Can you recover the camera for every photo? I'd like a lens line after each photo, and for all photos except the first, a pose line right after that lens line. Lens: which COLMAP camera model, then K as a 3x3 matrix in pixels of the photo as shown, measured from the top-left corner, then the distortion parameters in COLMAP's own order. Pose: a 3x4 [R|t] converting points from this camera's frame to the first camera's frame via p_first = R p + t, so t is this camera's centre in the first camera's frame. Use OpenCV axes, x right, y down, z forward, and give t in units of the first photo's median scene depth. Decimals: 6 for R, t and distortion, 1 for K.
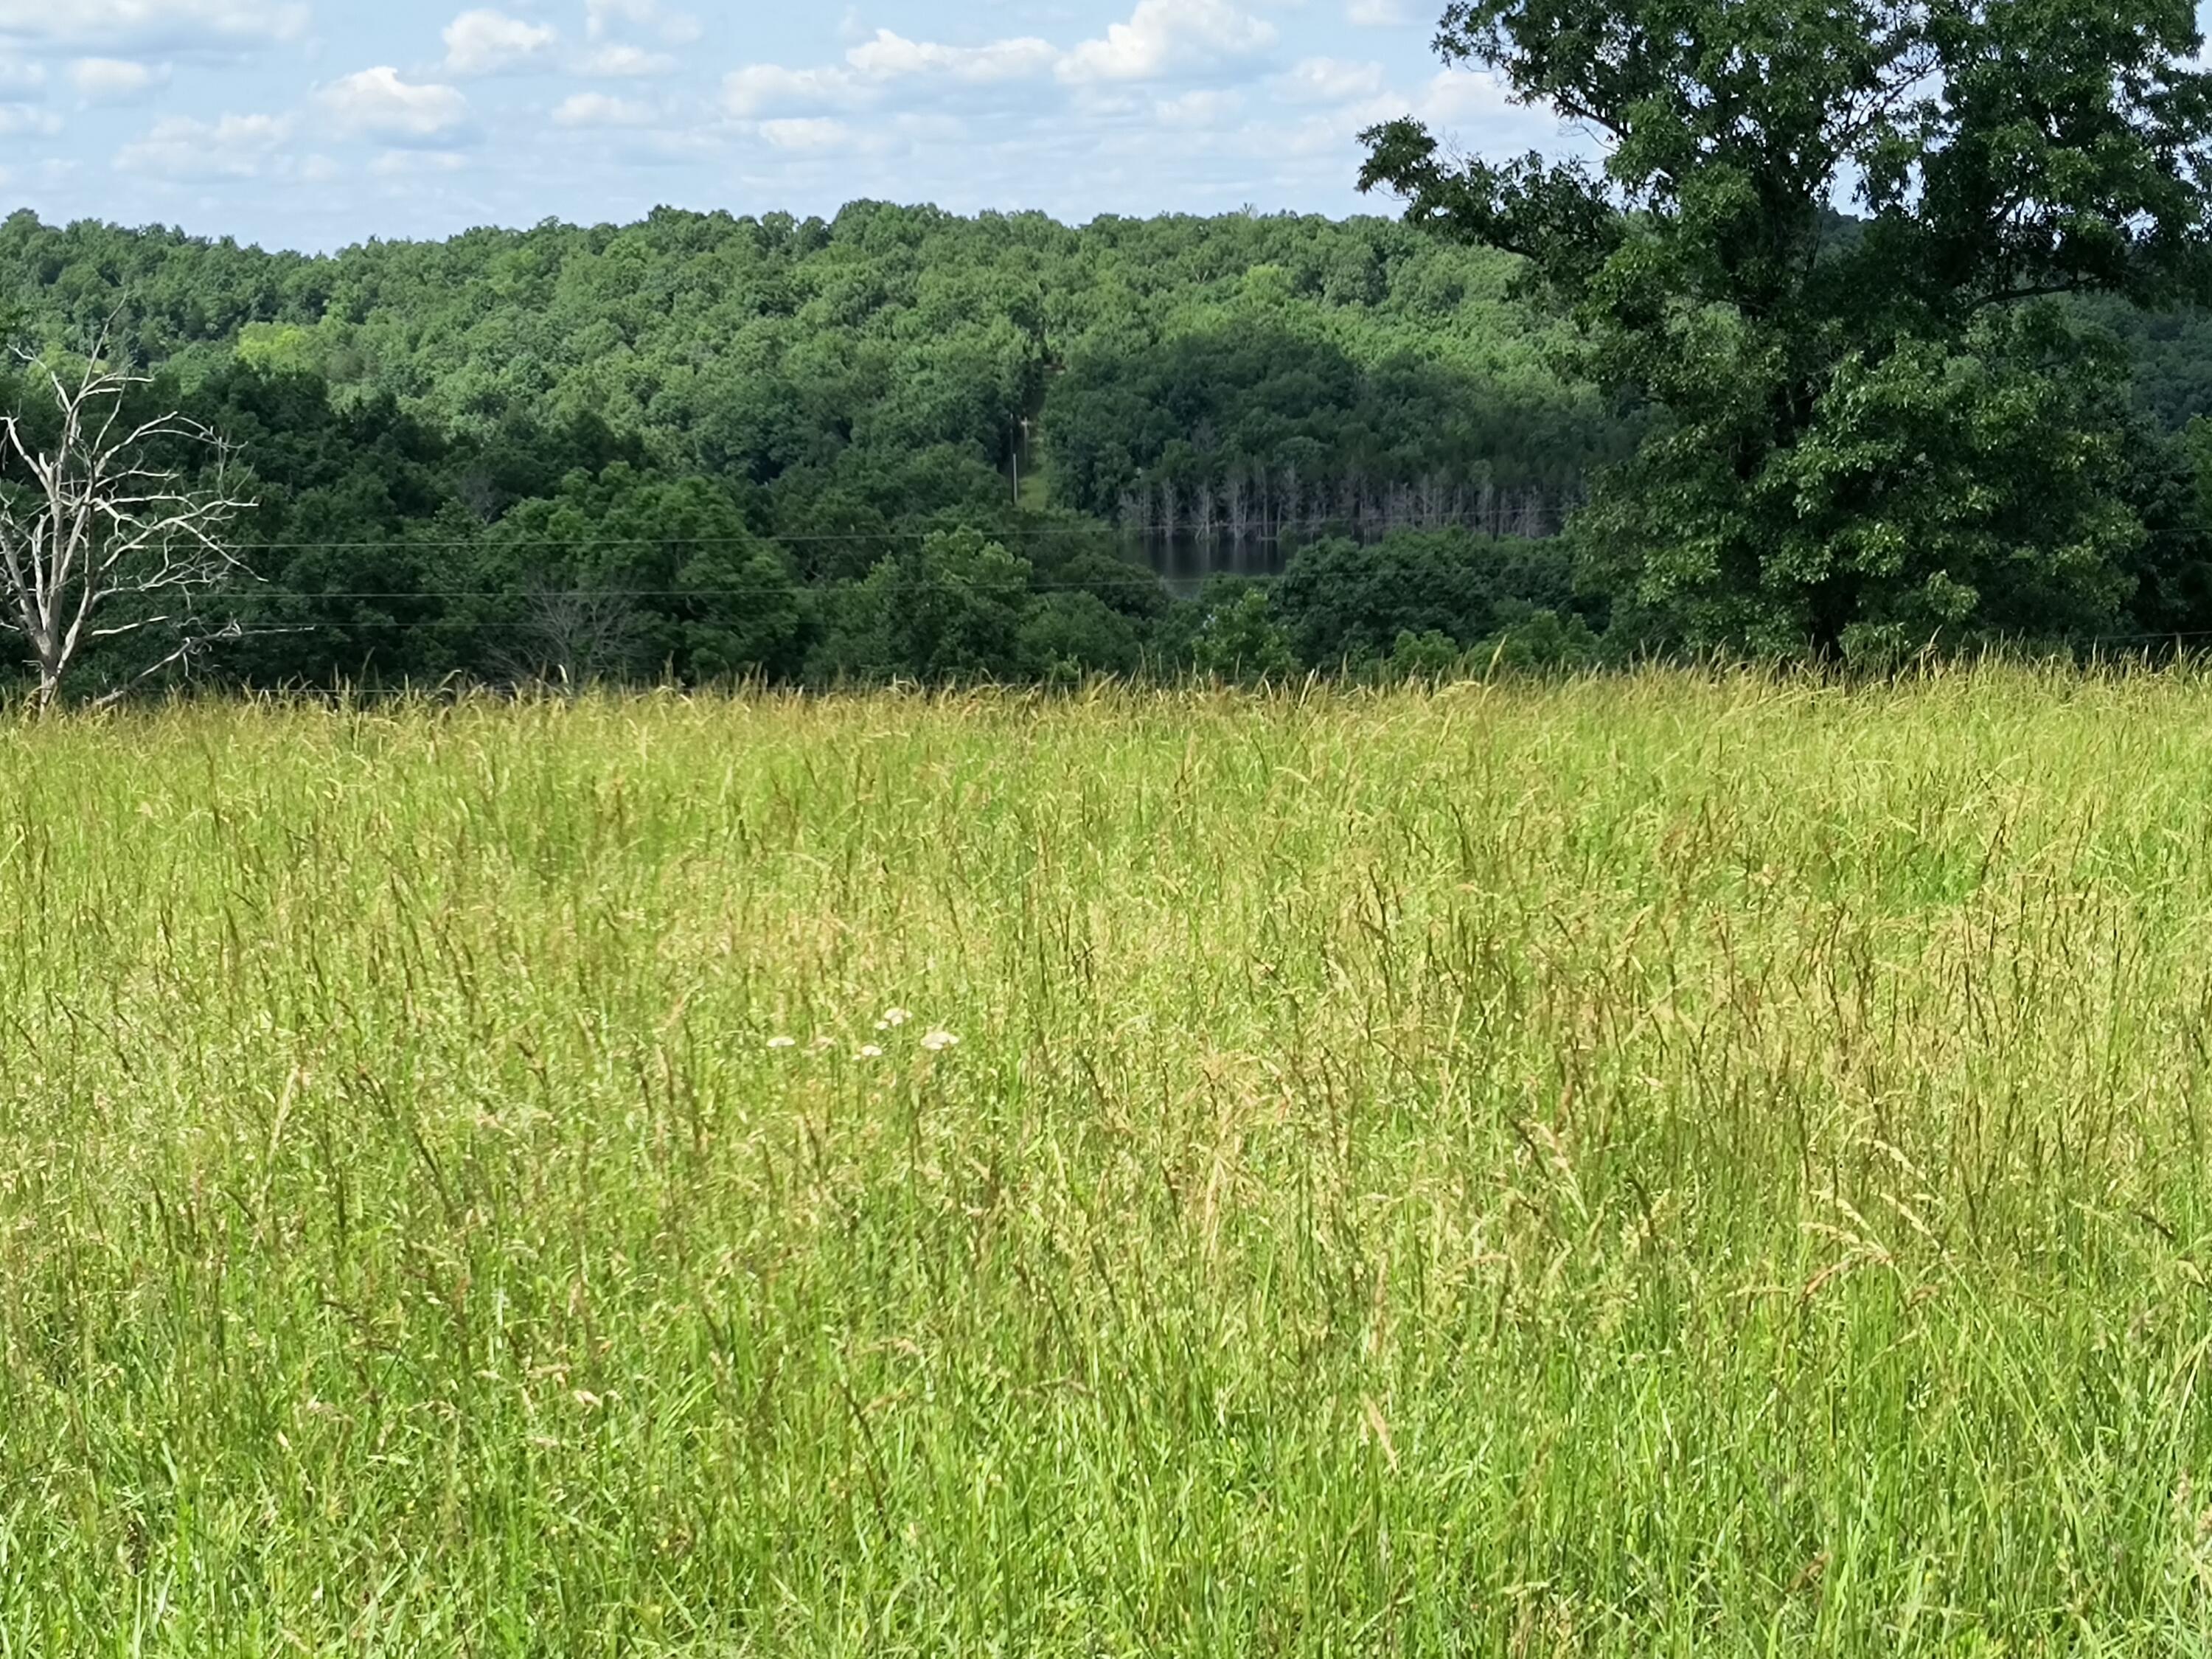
lens RADIAL K [[1676.0, 0, 1109.3], [0, 1676.0, 825.8], [0, 0, 1]] dist [0.007713, -0.006944]
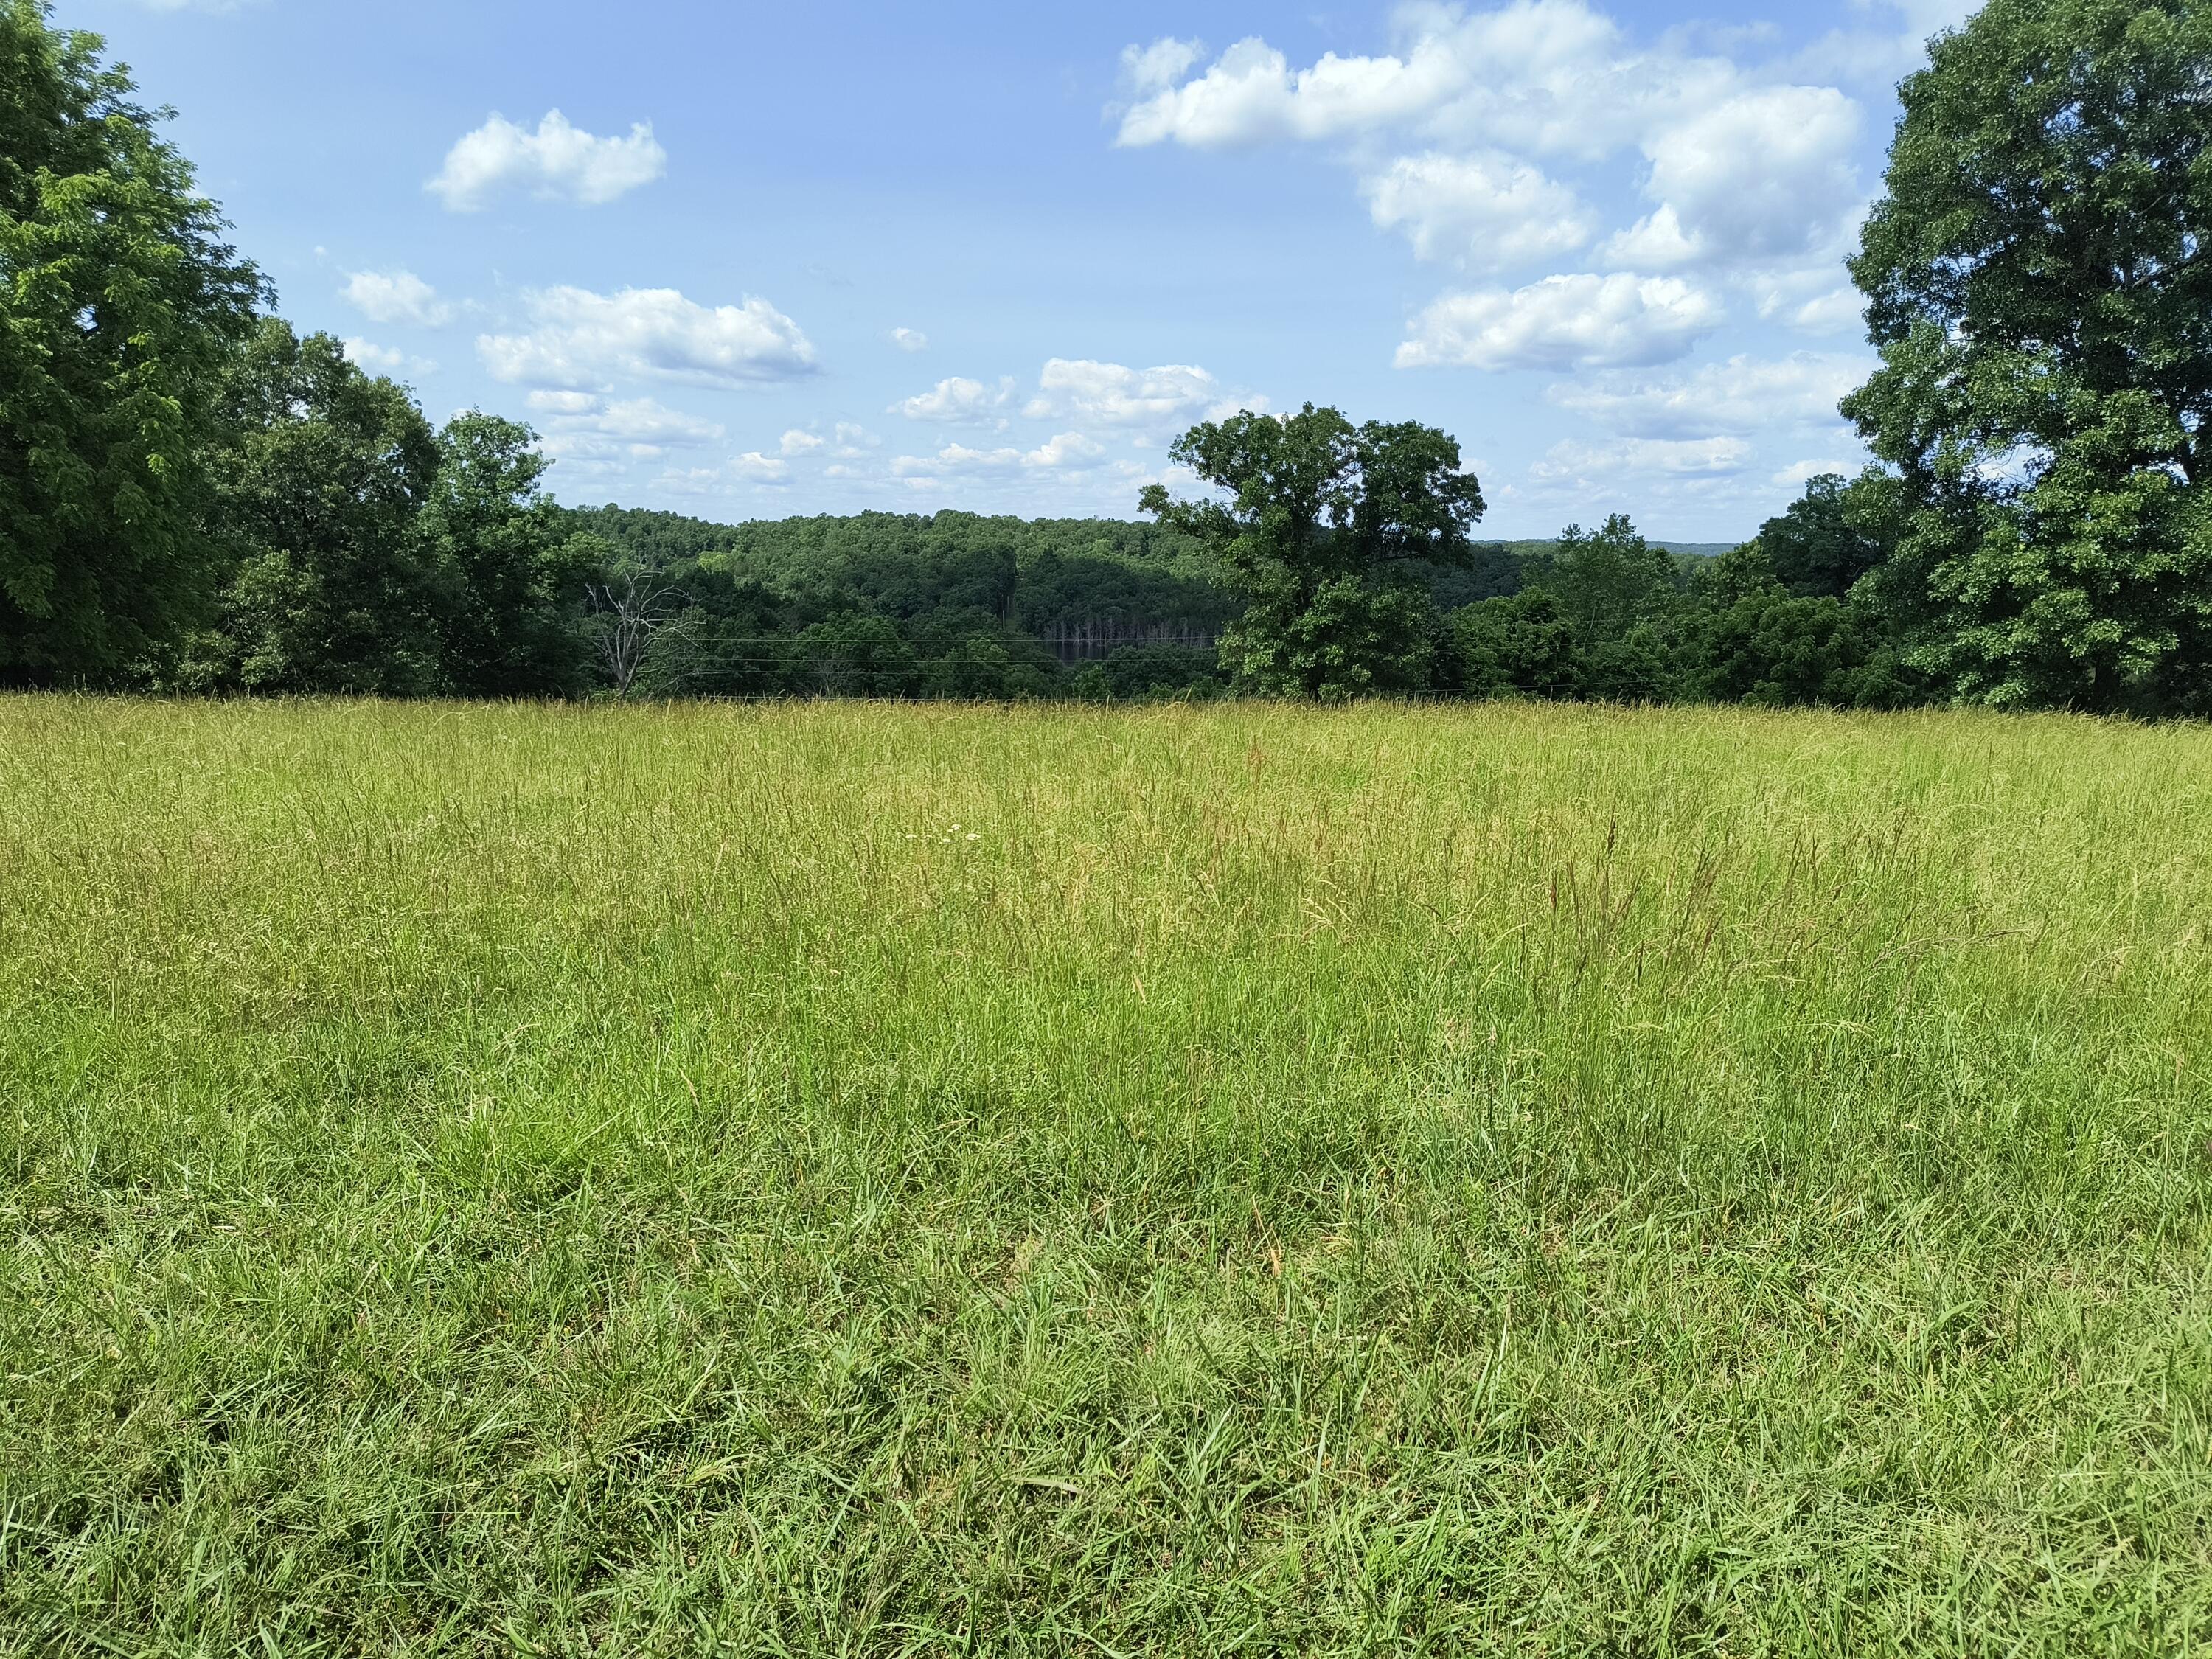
lens RADIAL K [[1676.0, 0, 1105.4], [0, 1676.0, 830.8], [0, 0, 1]] dist [0.007713, -0.006944]
pose [[0.995818, 0.014217, 0.090250, -0.128995], [-0.012926, 0.999806, -0.014877, 0.152568], [-0.090444, 0.013648, 0.995808, -1.572747]]
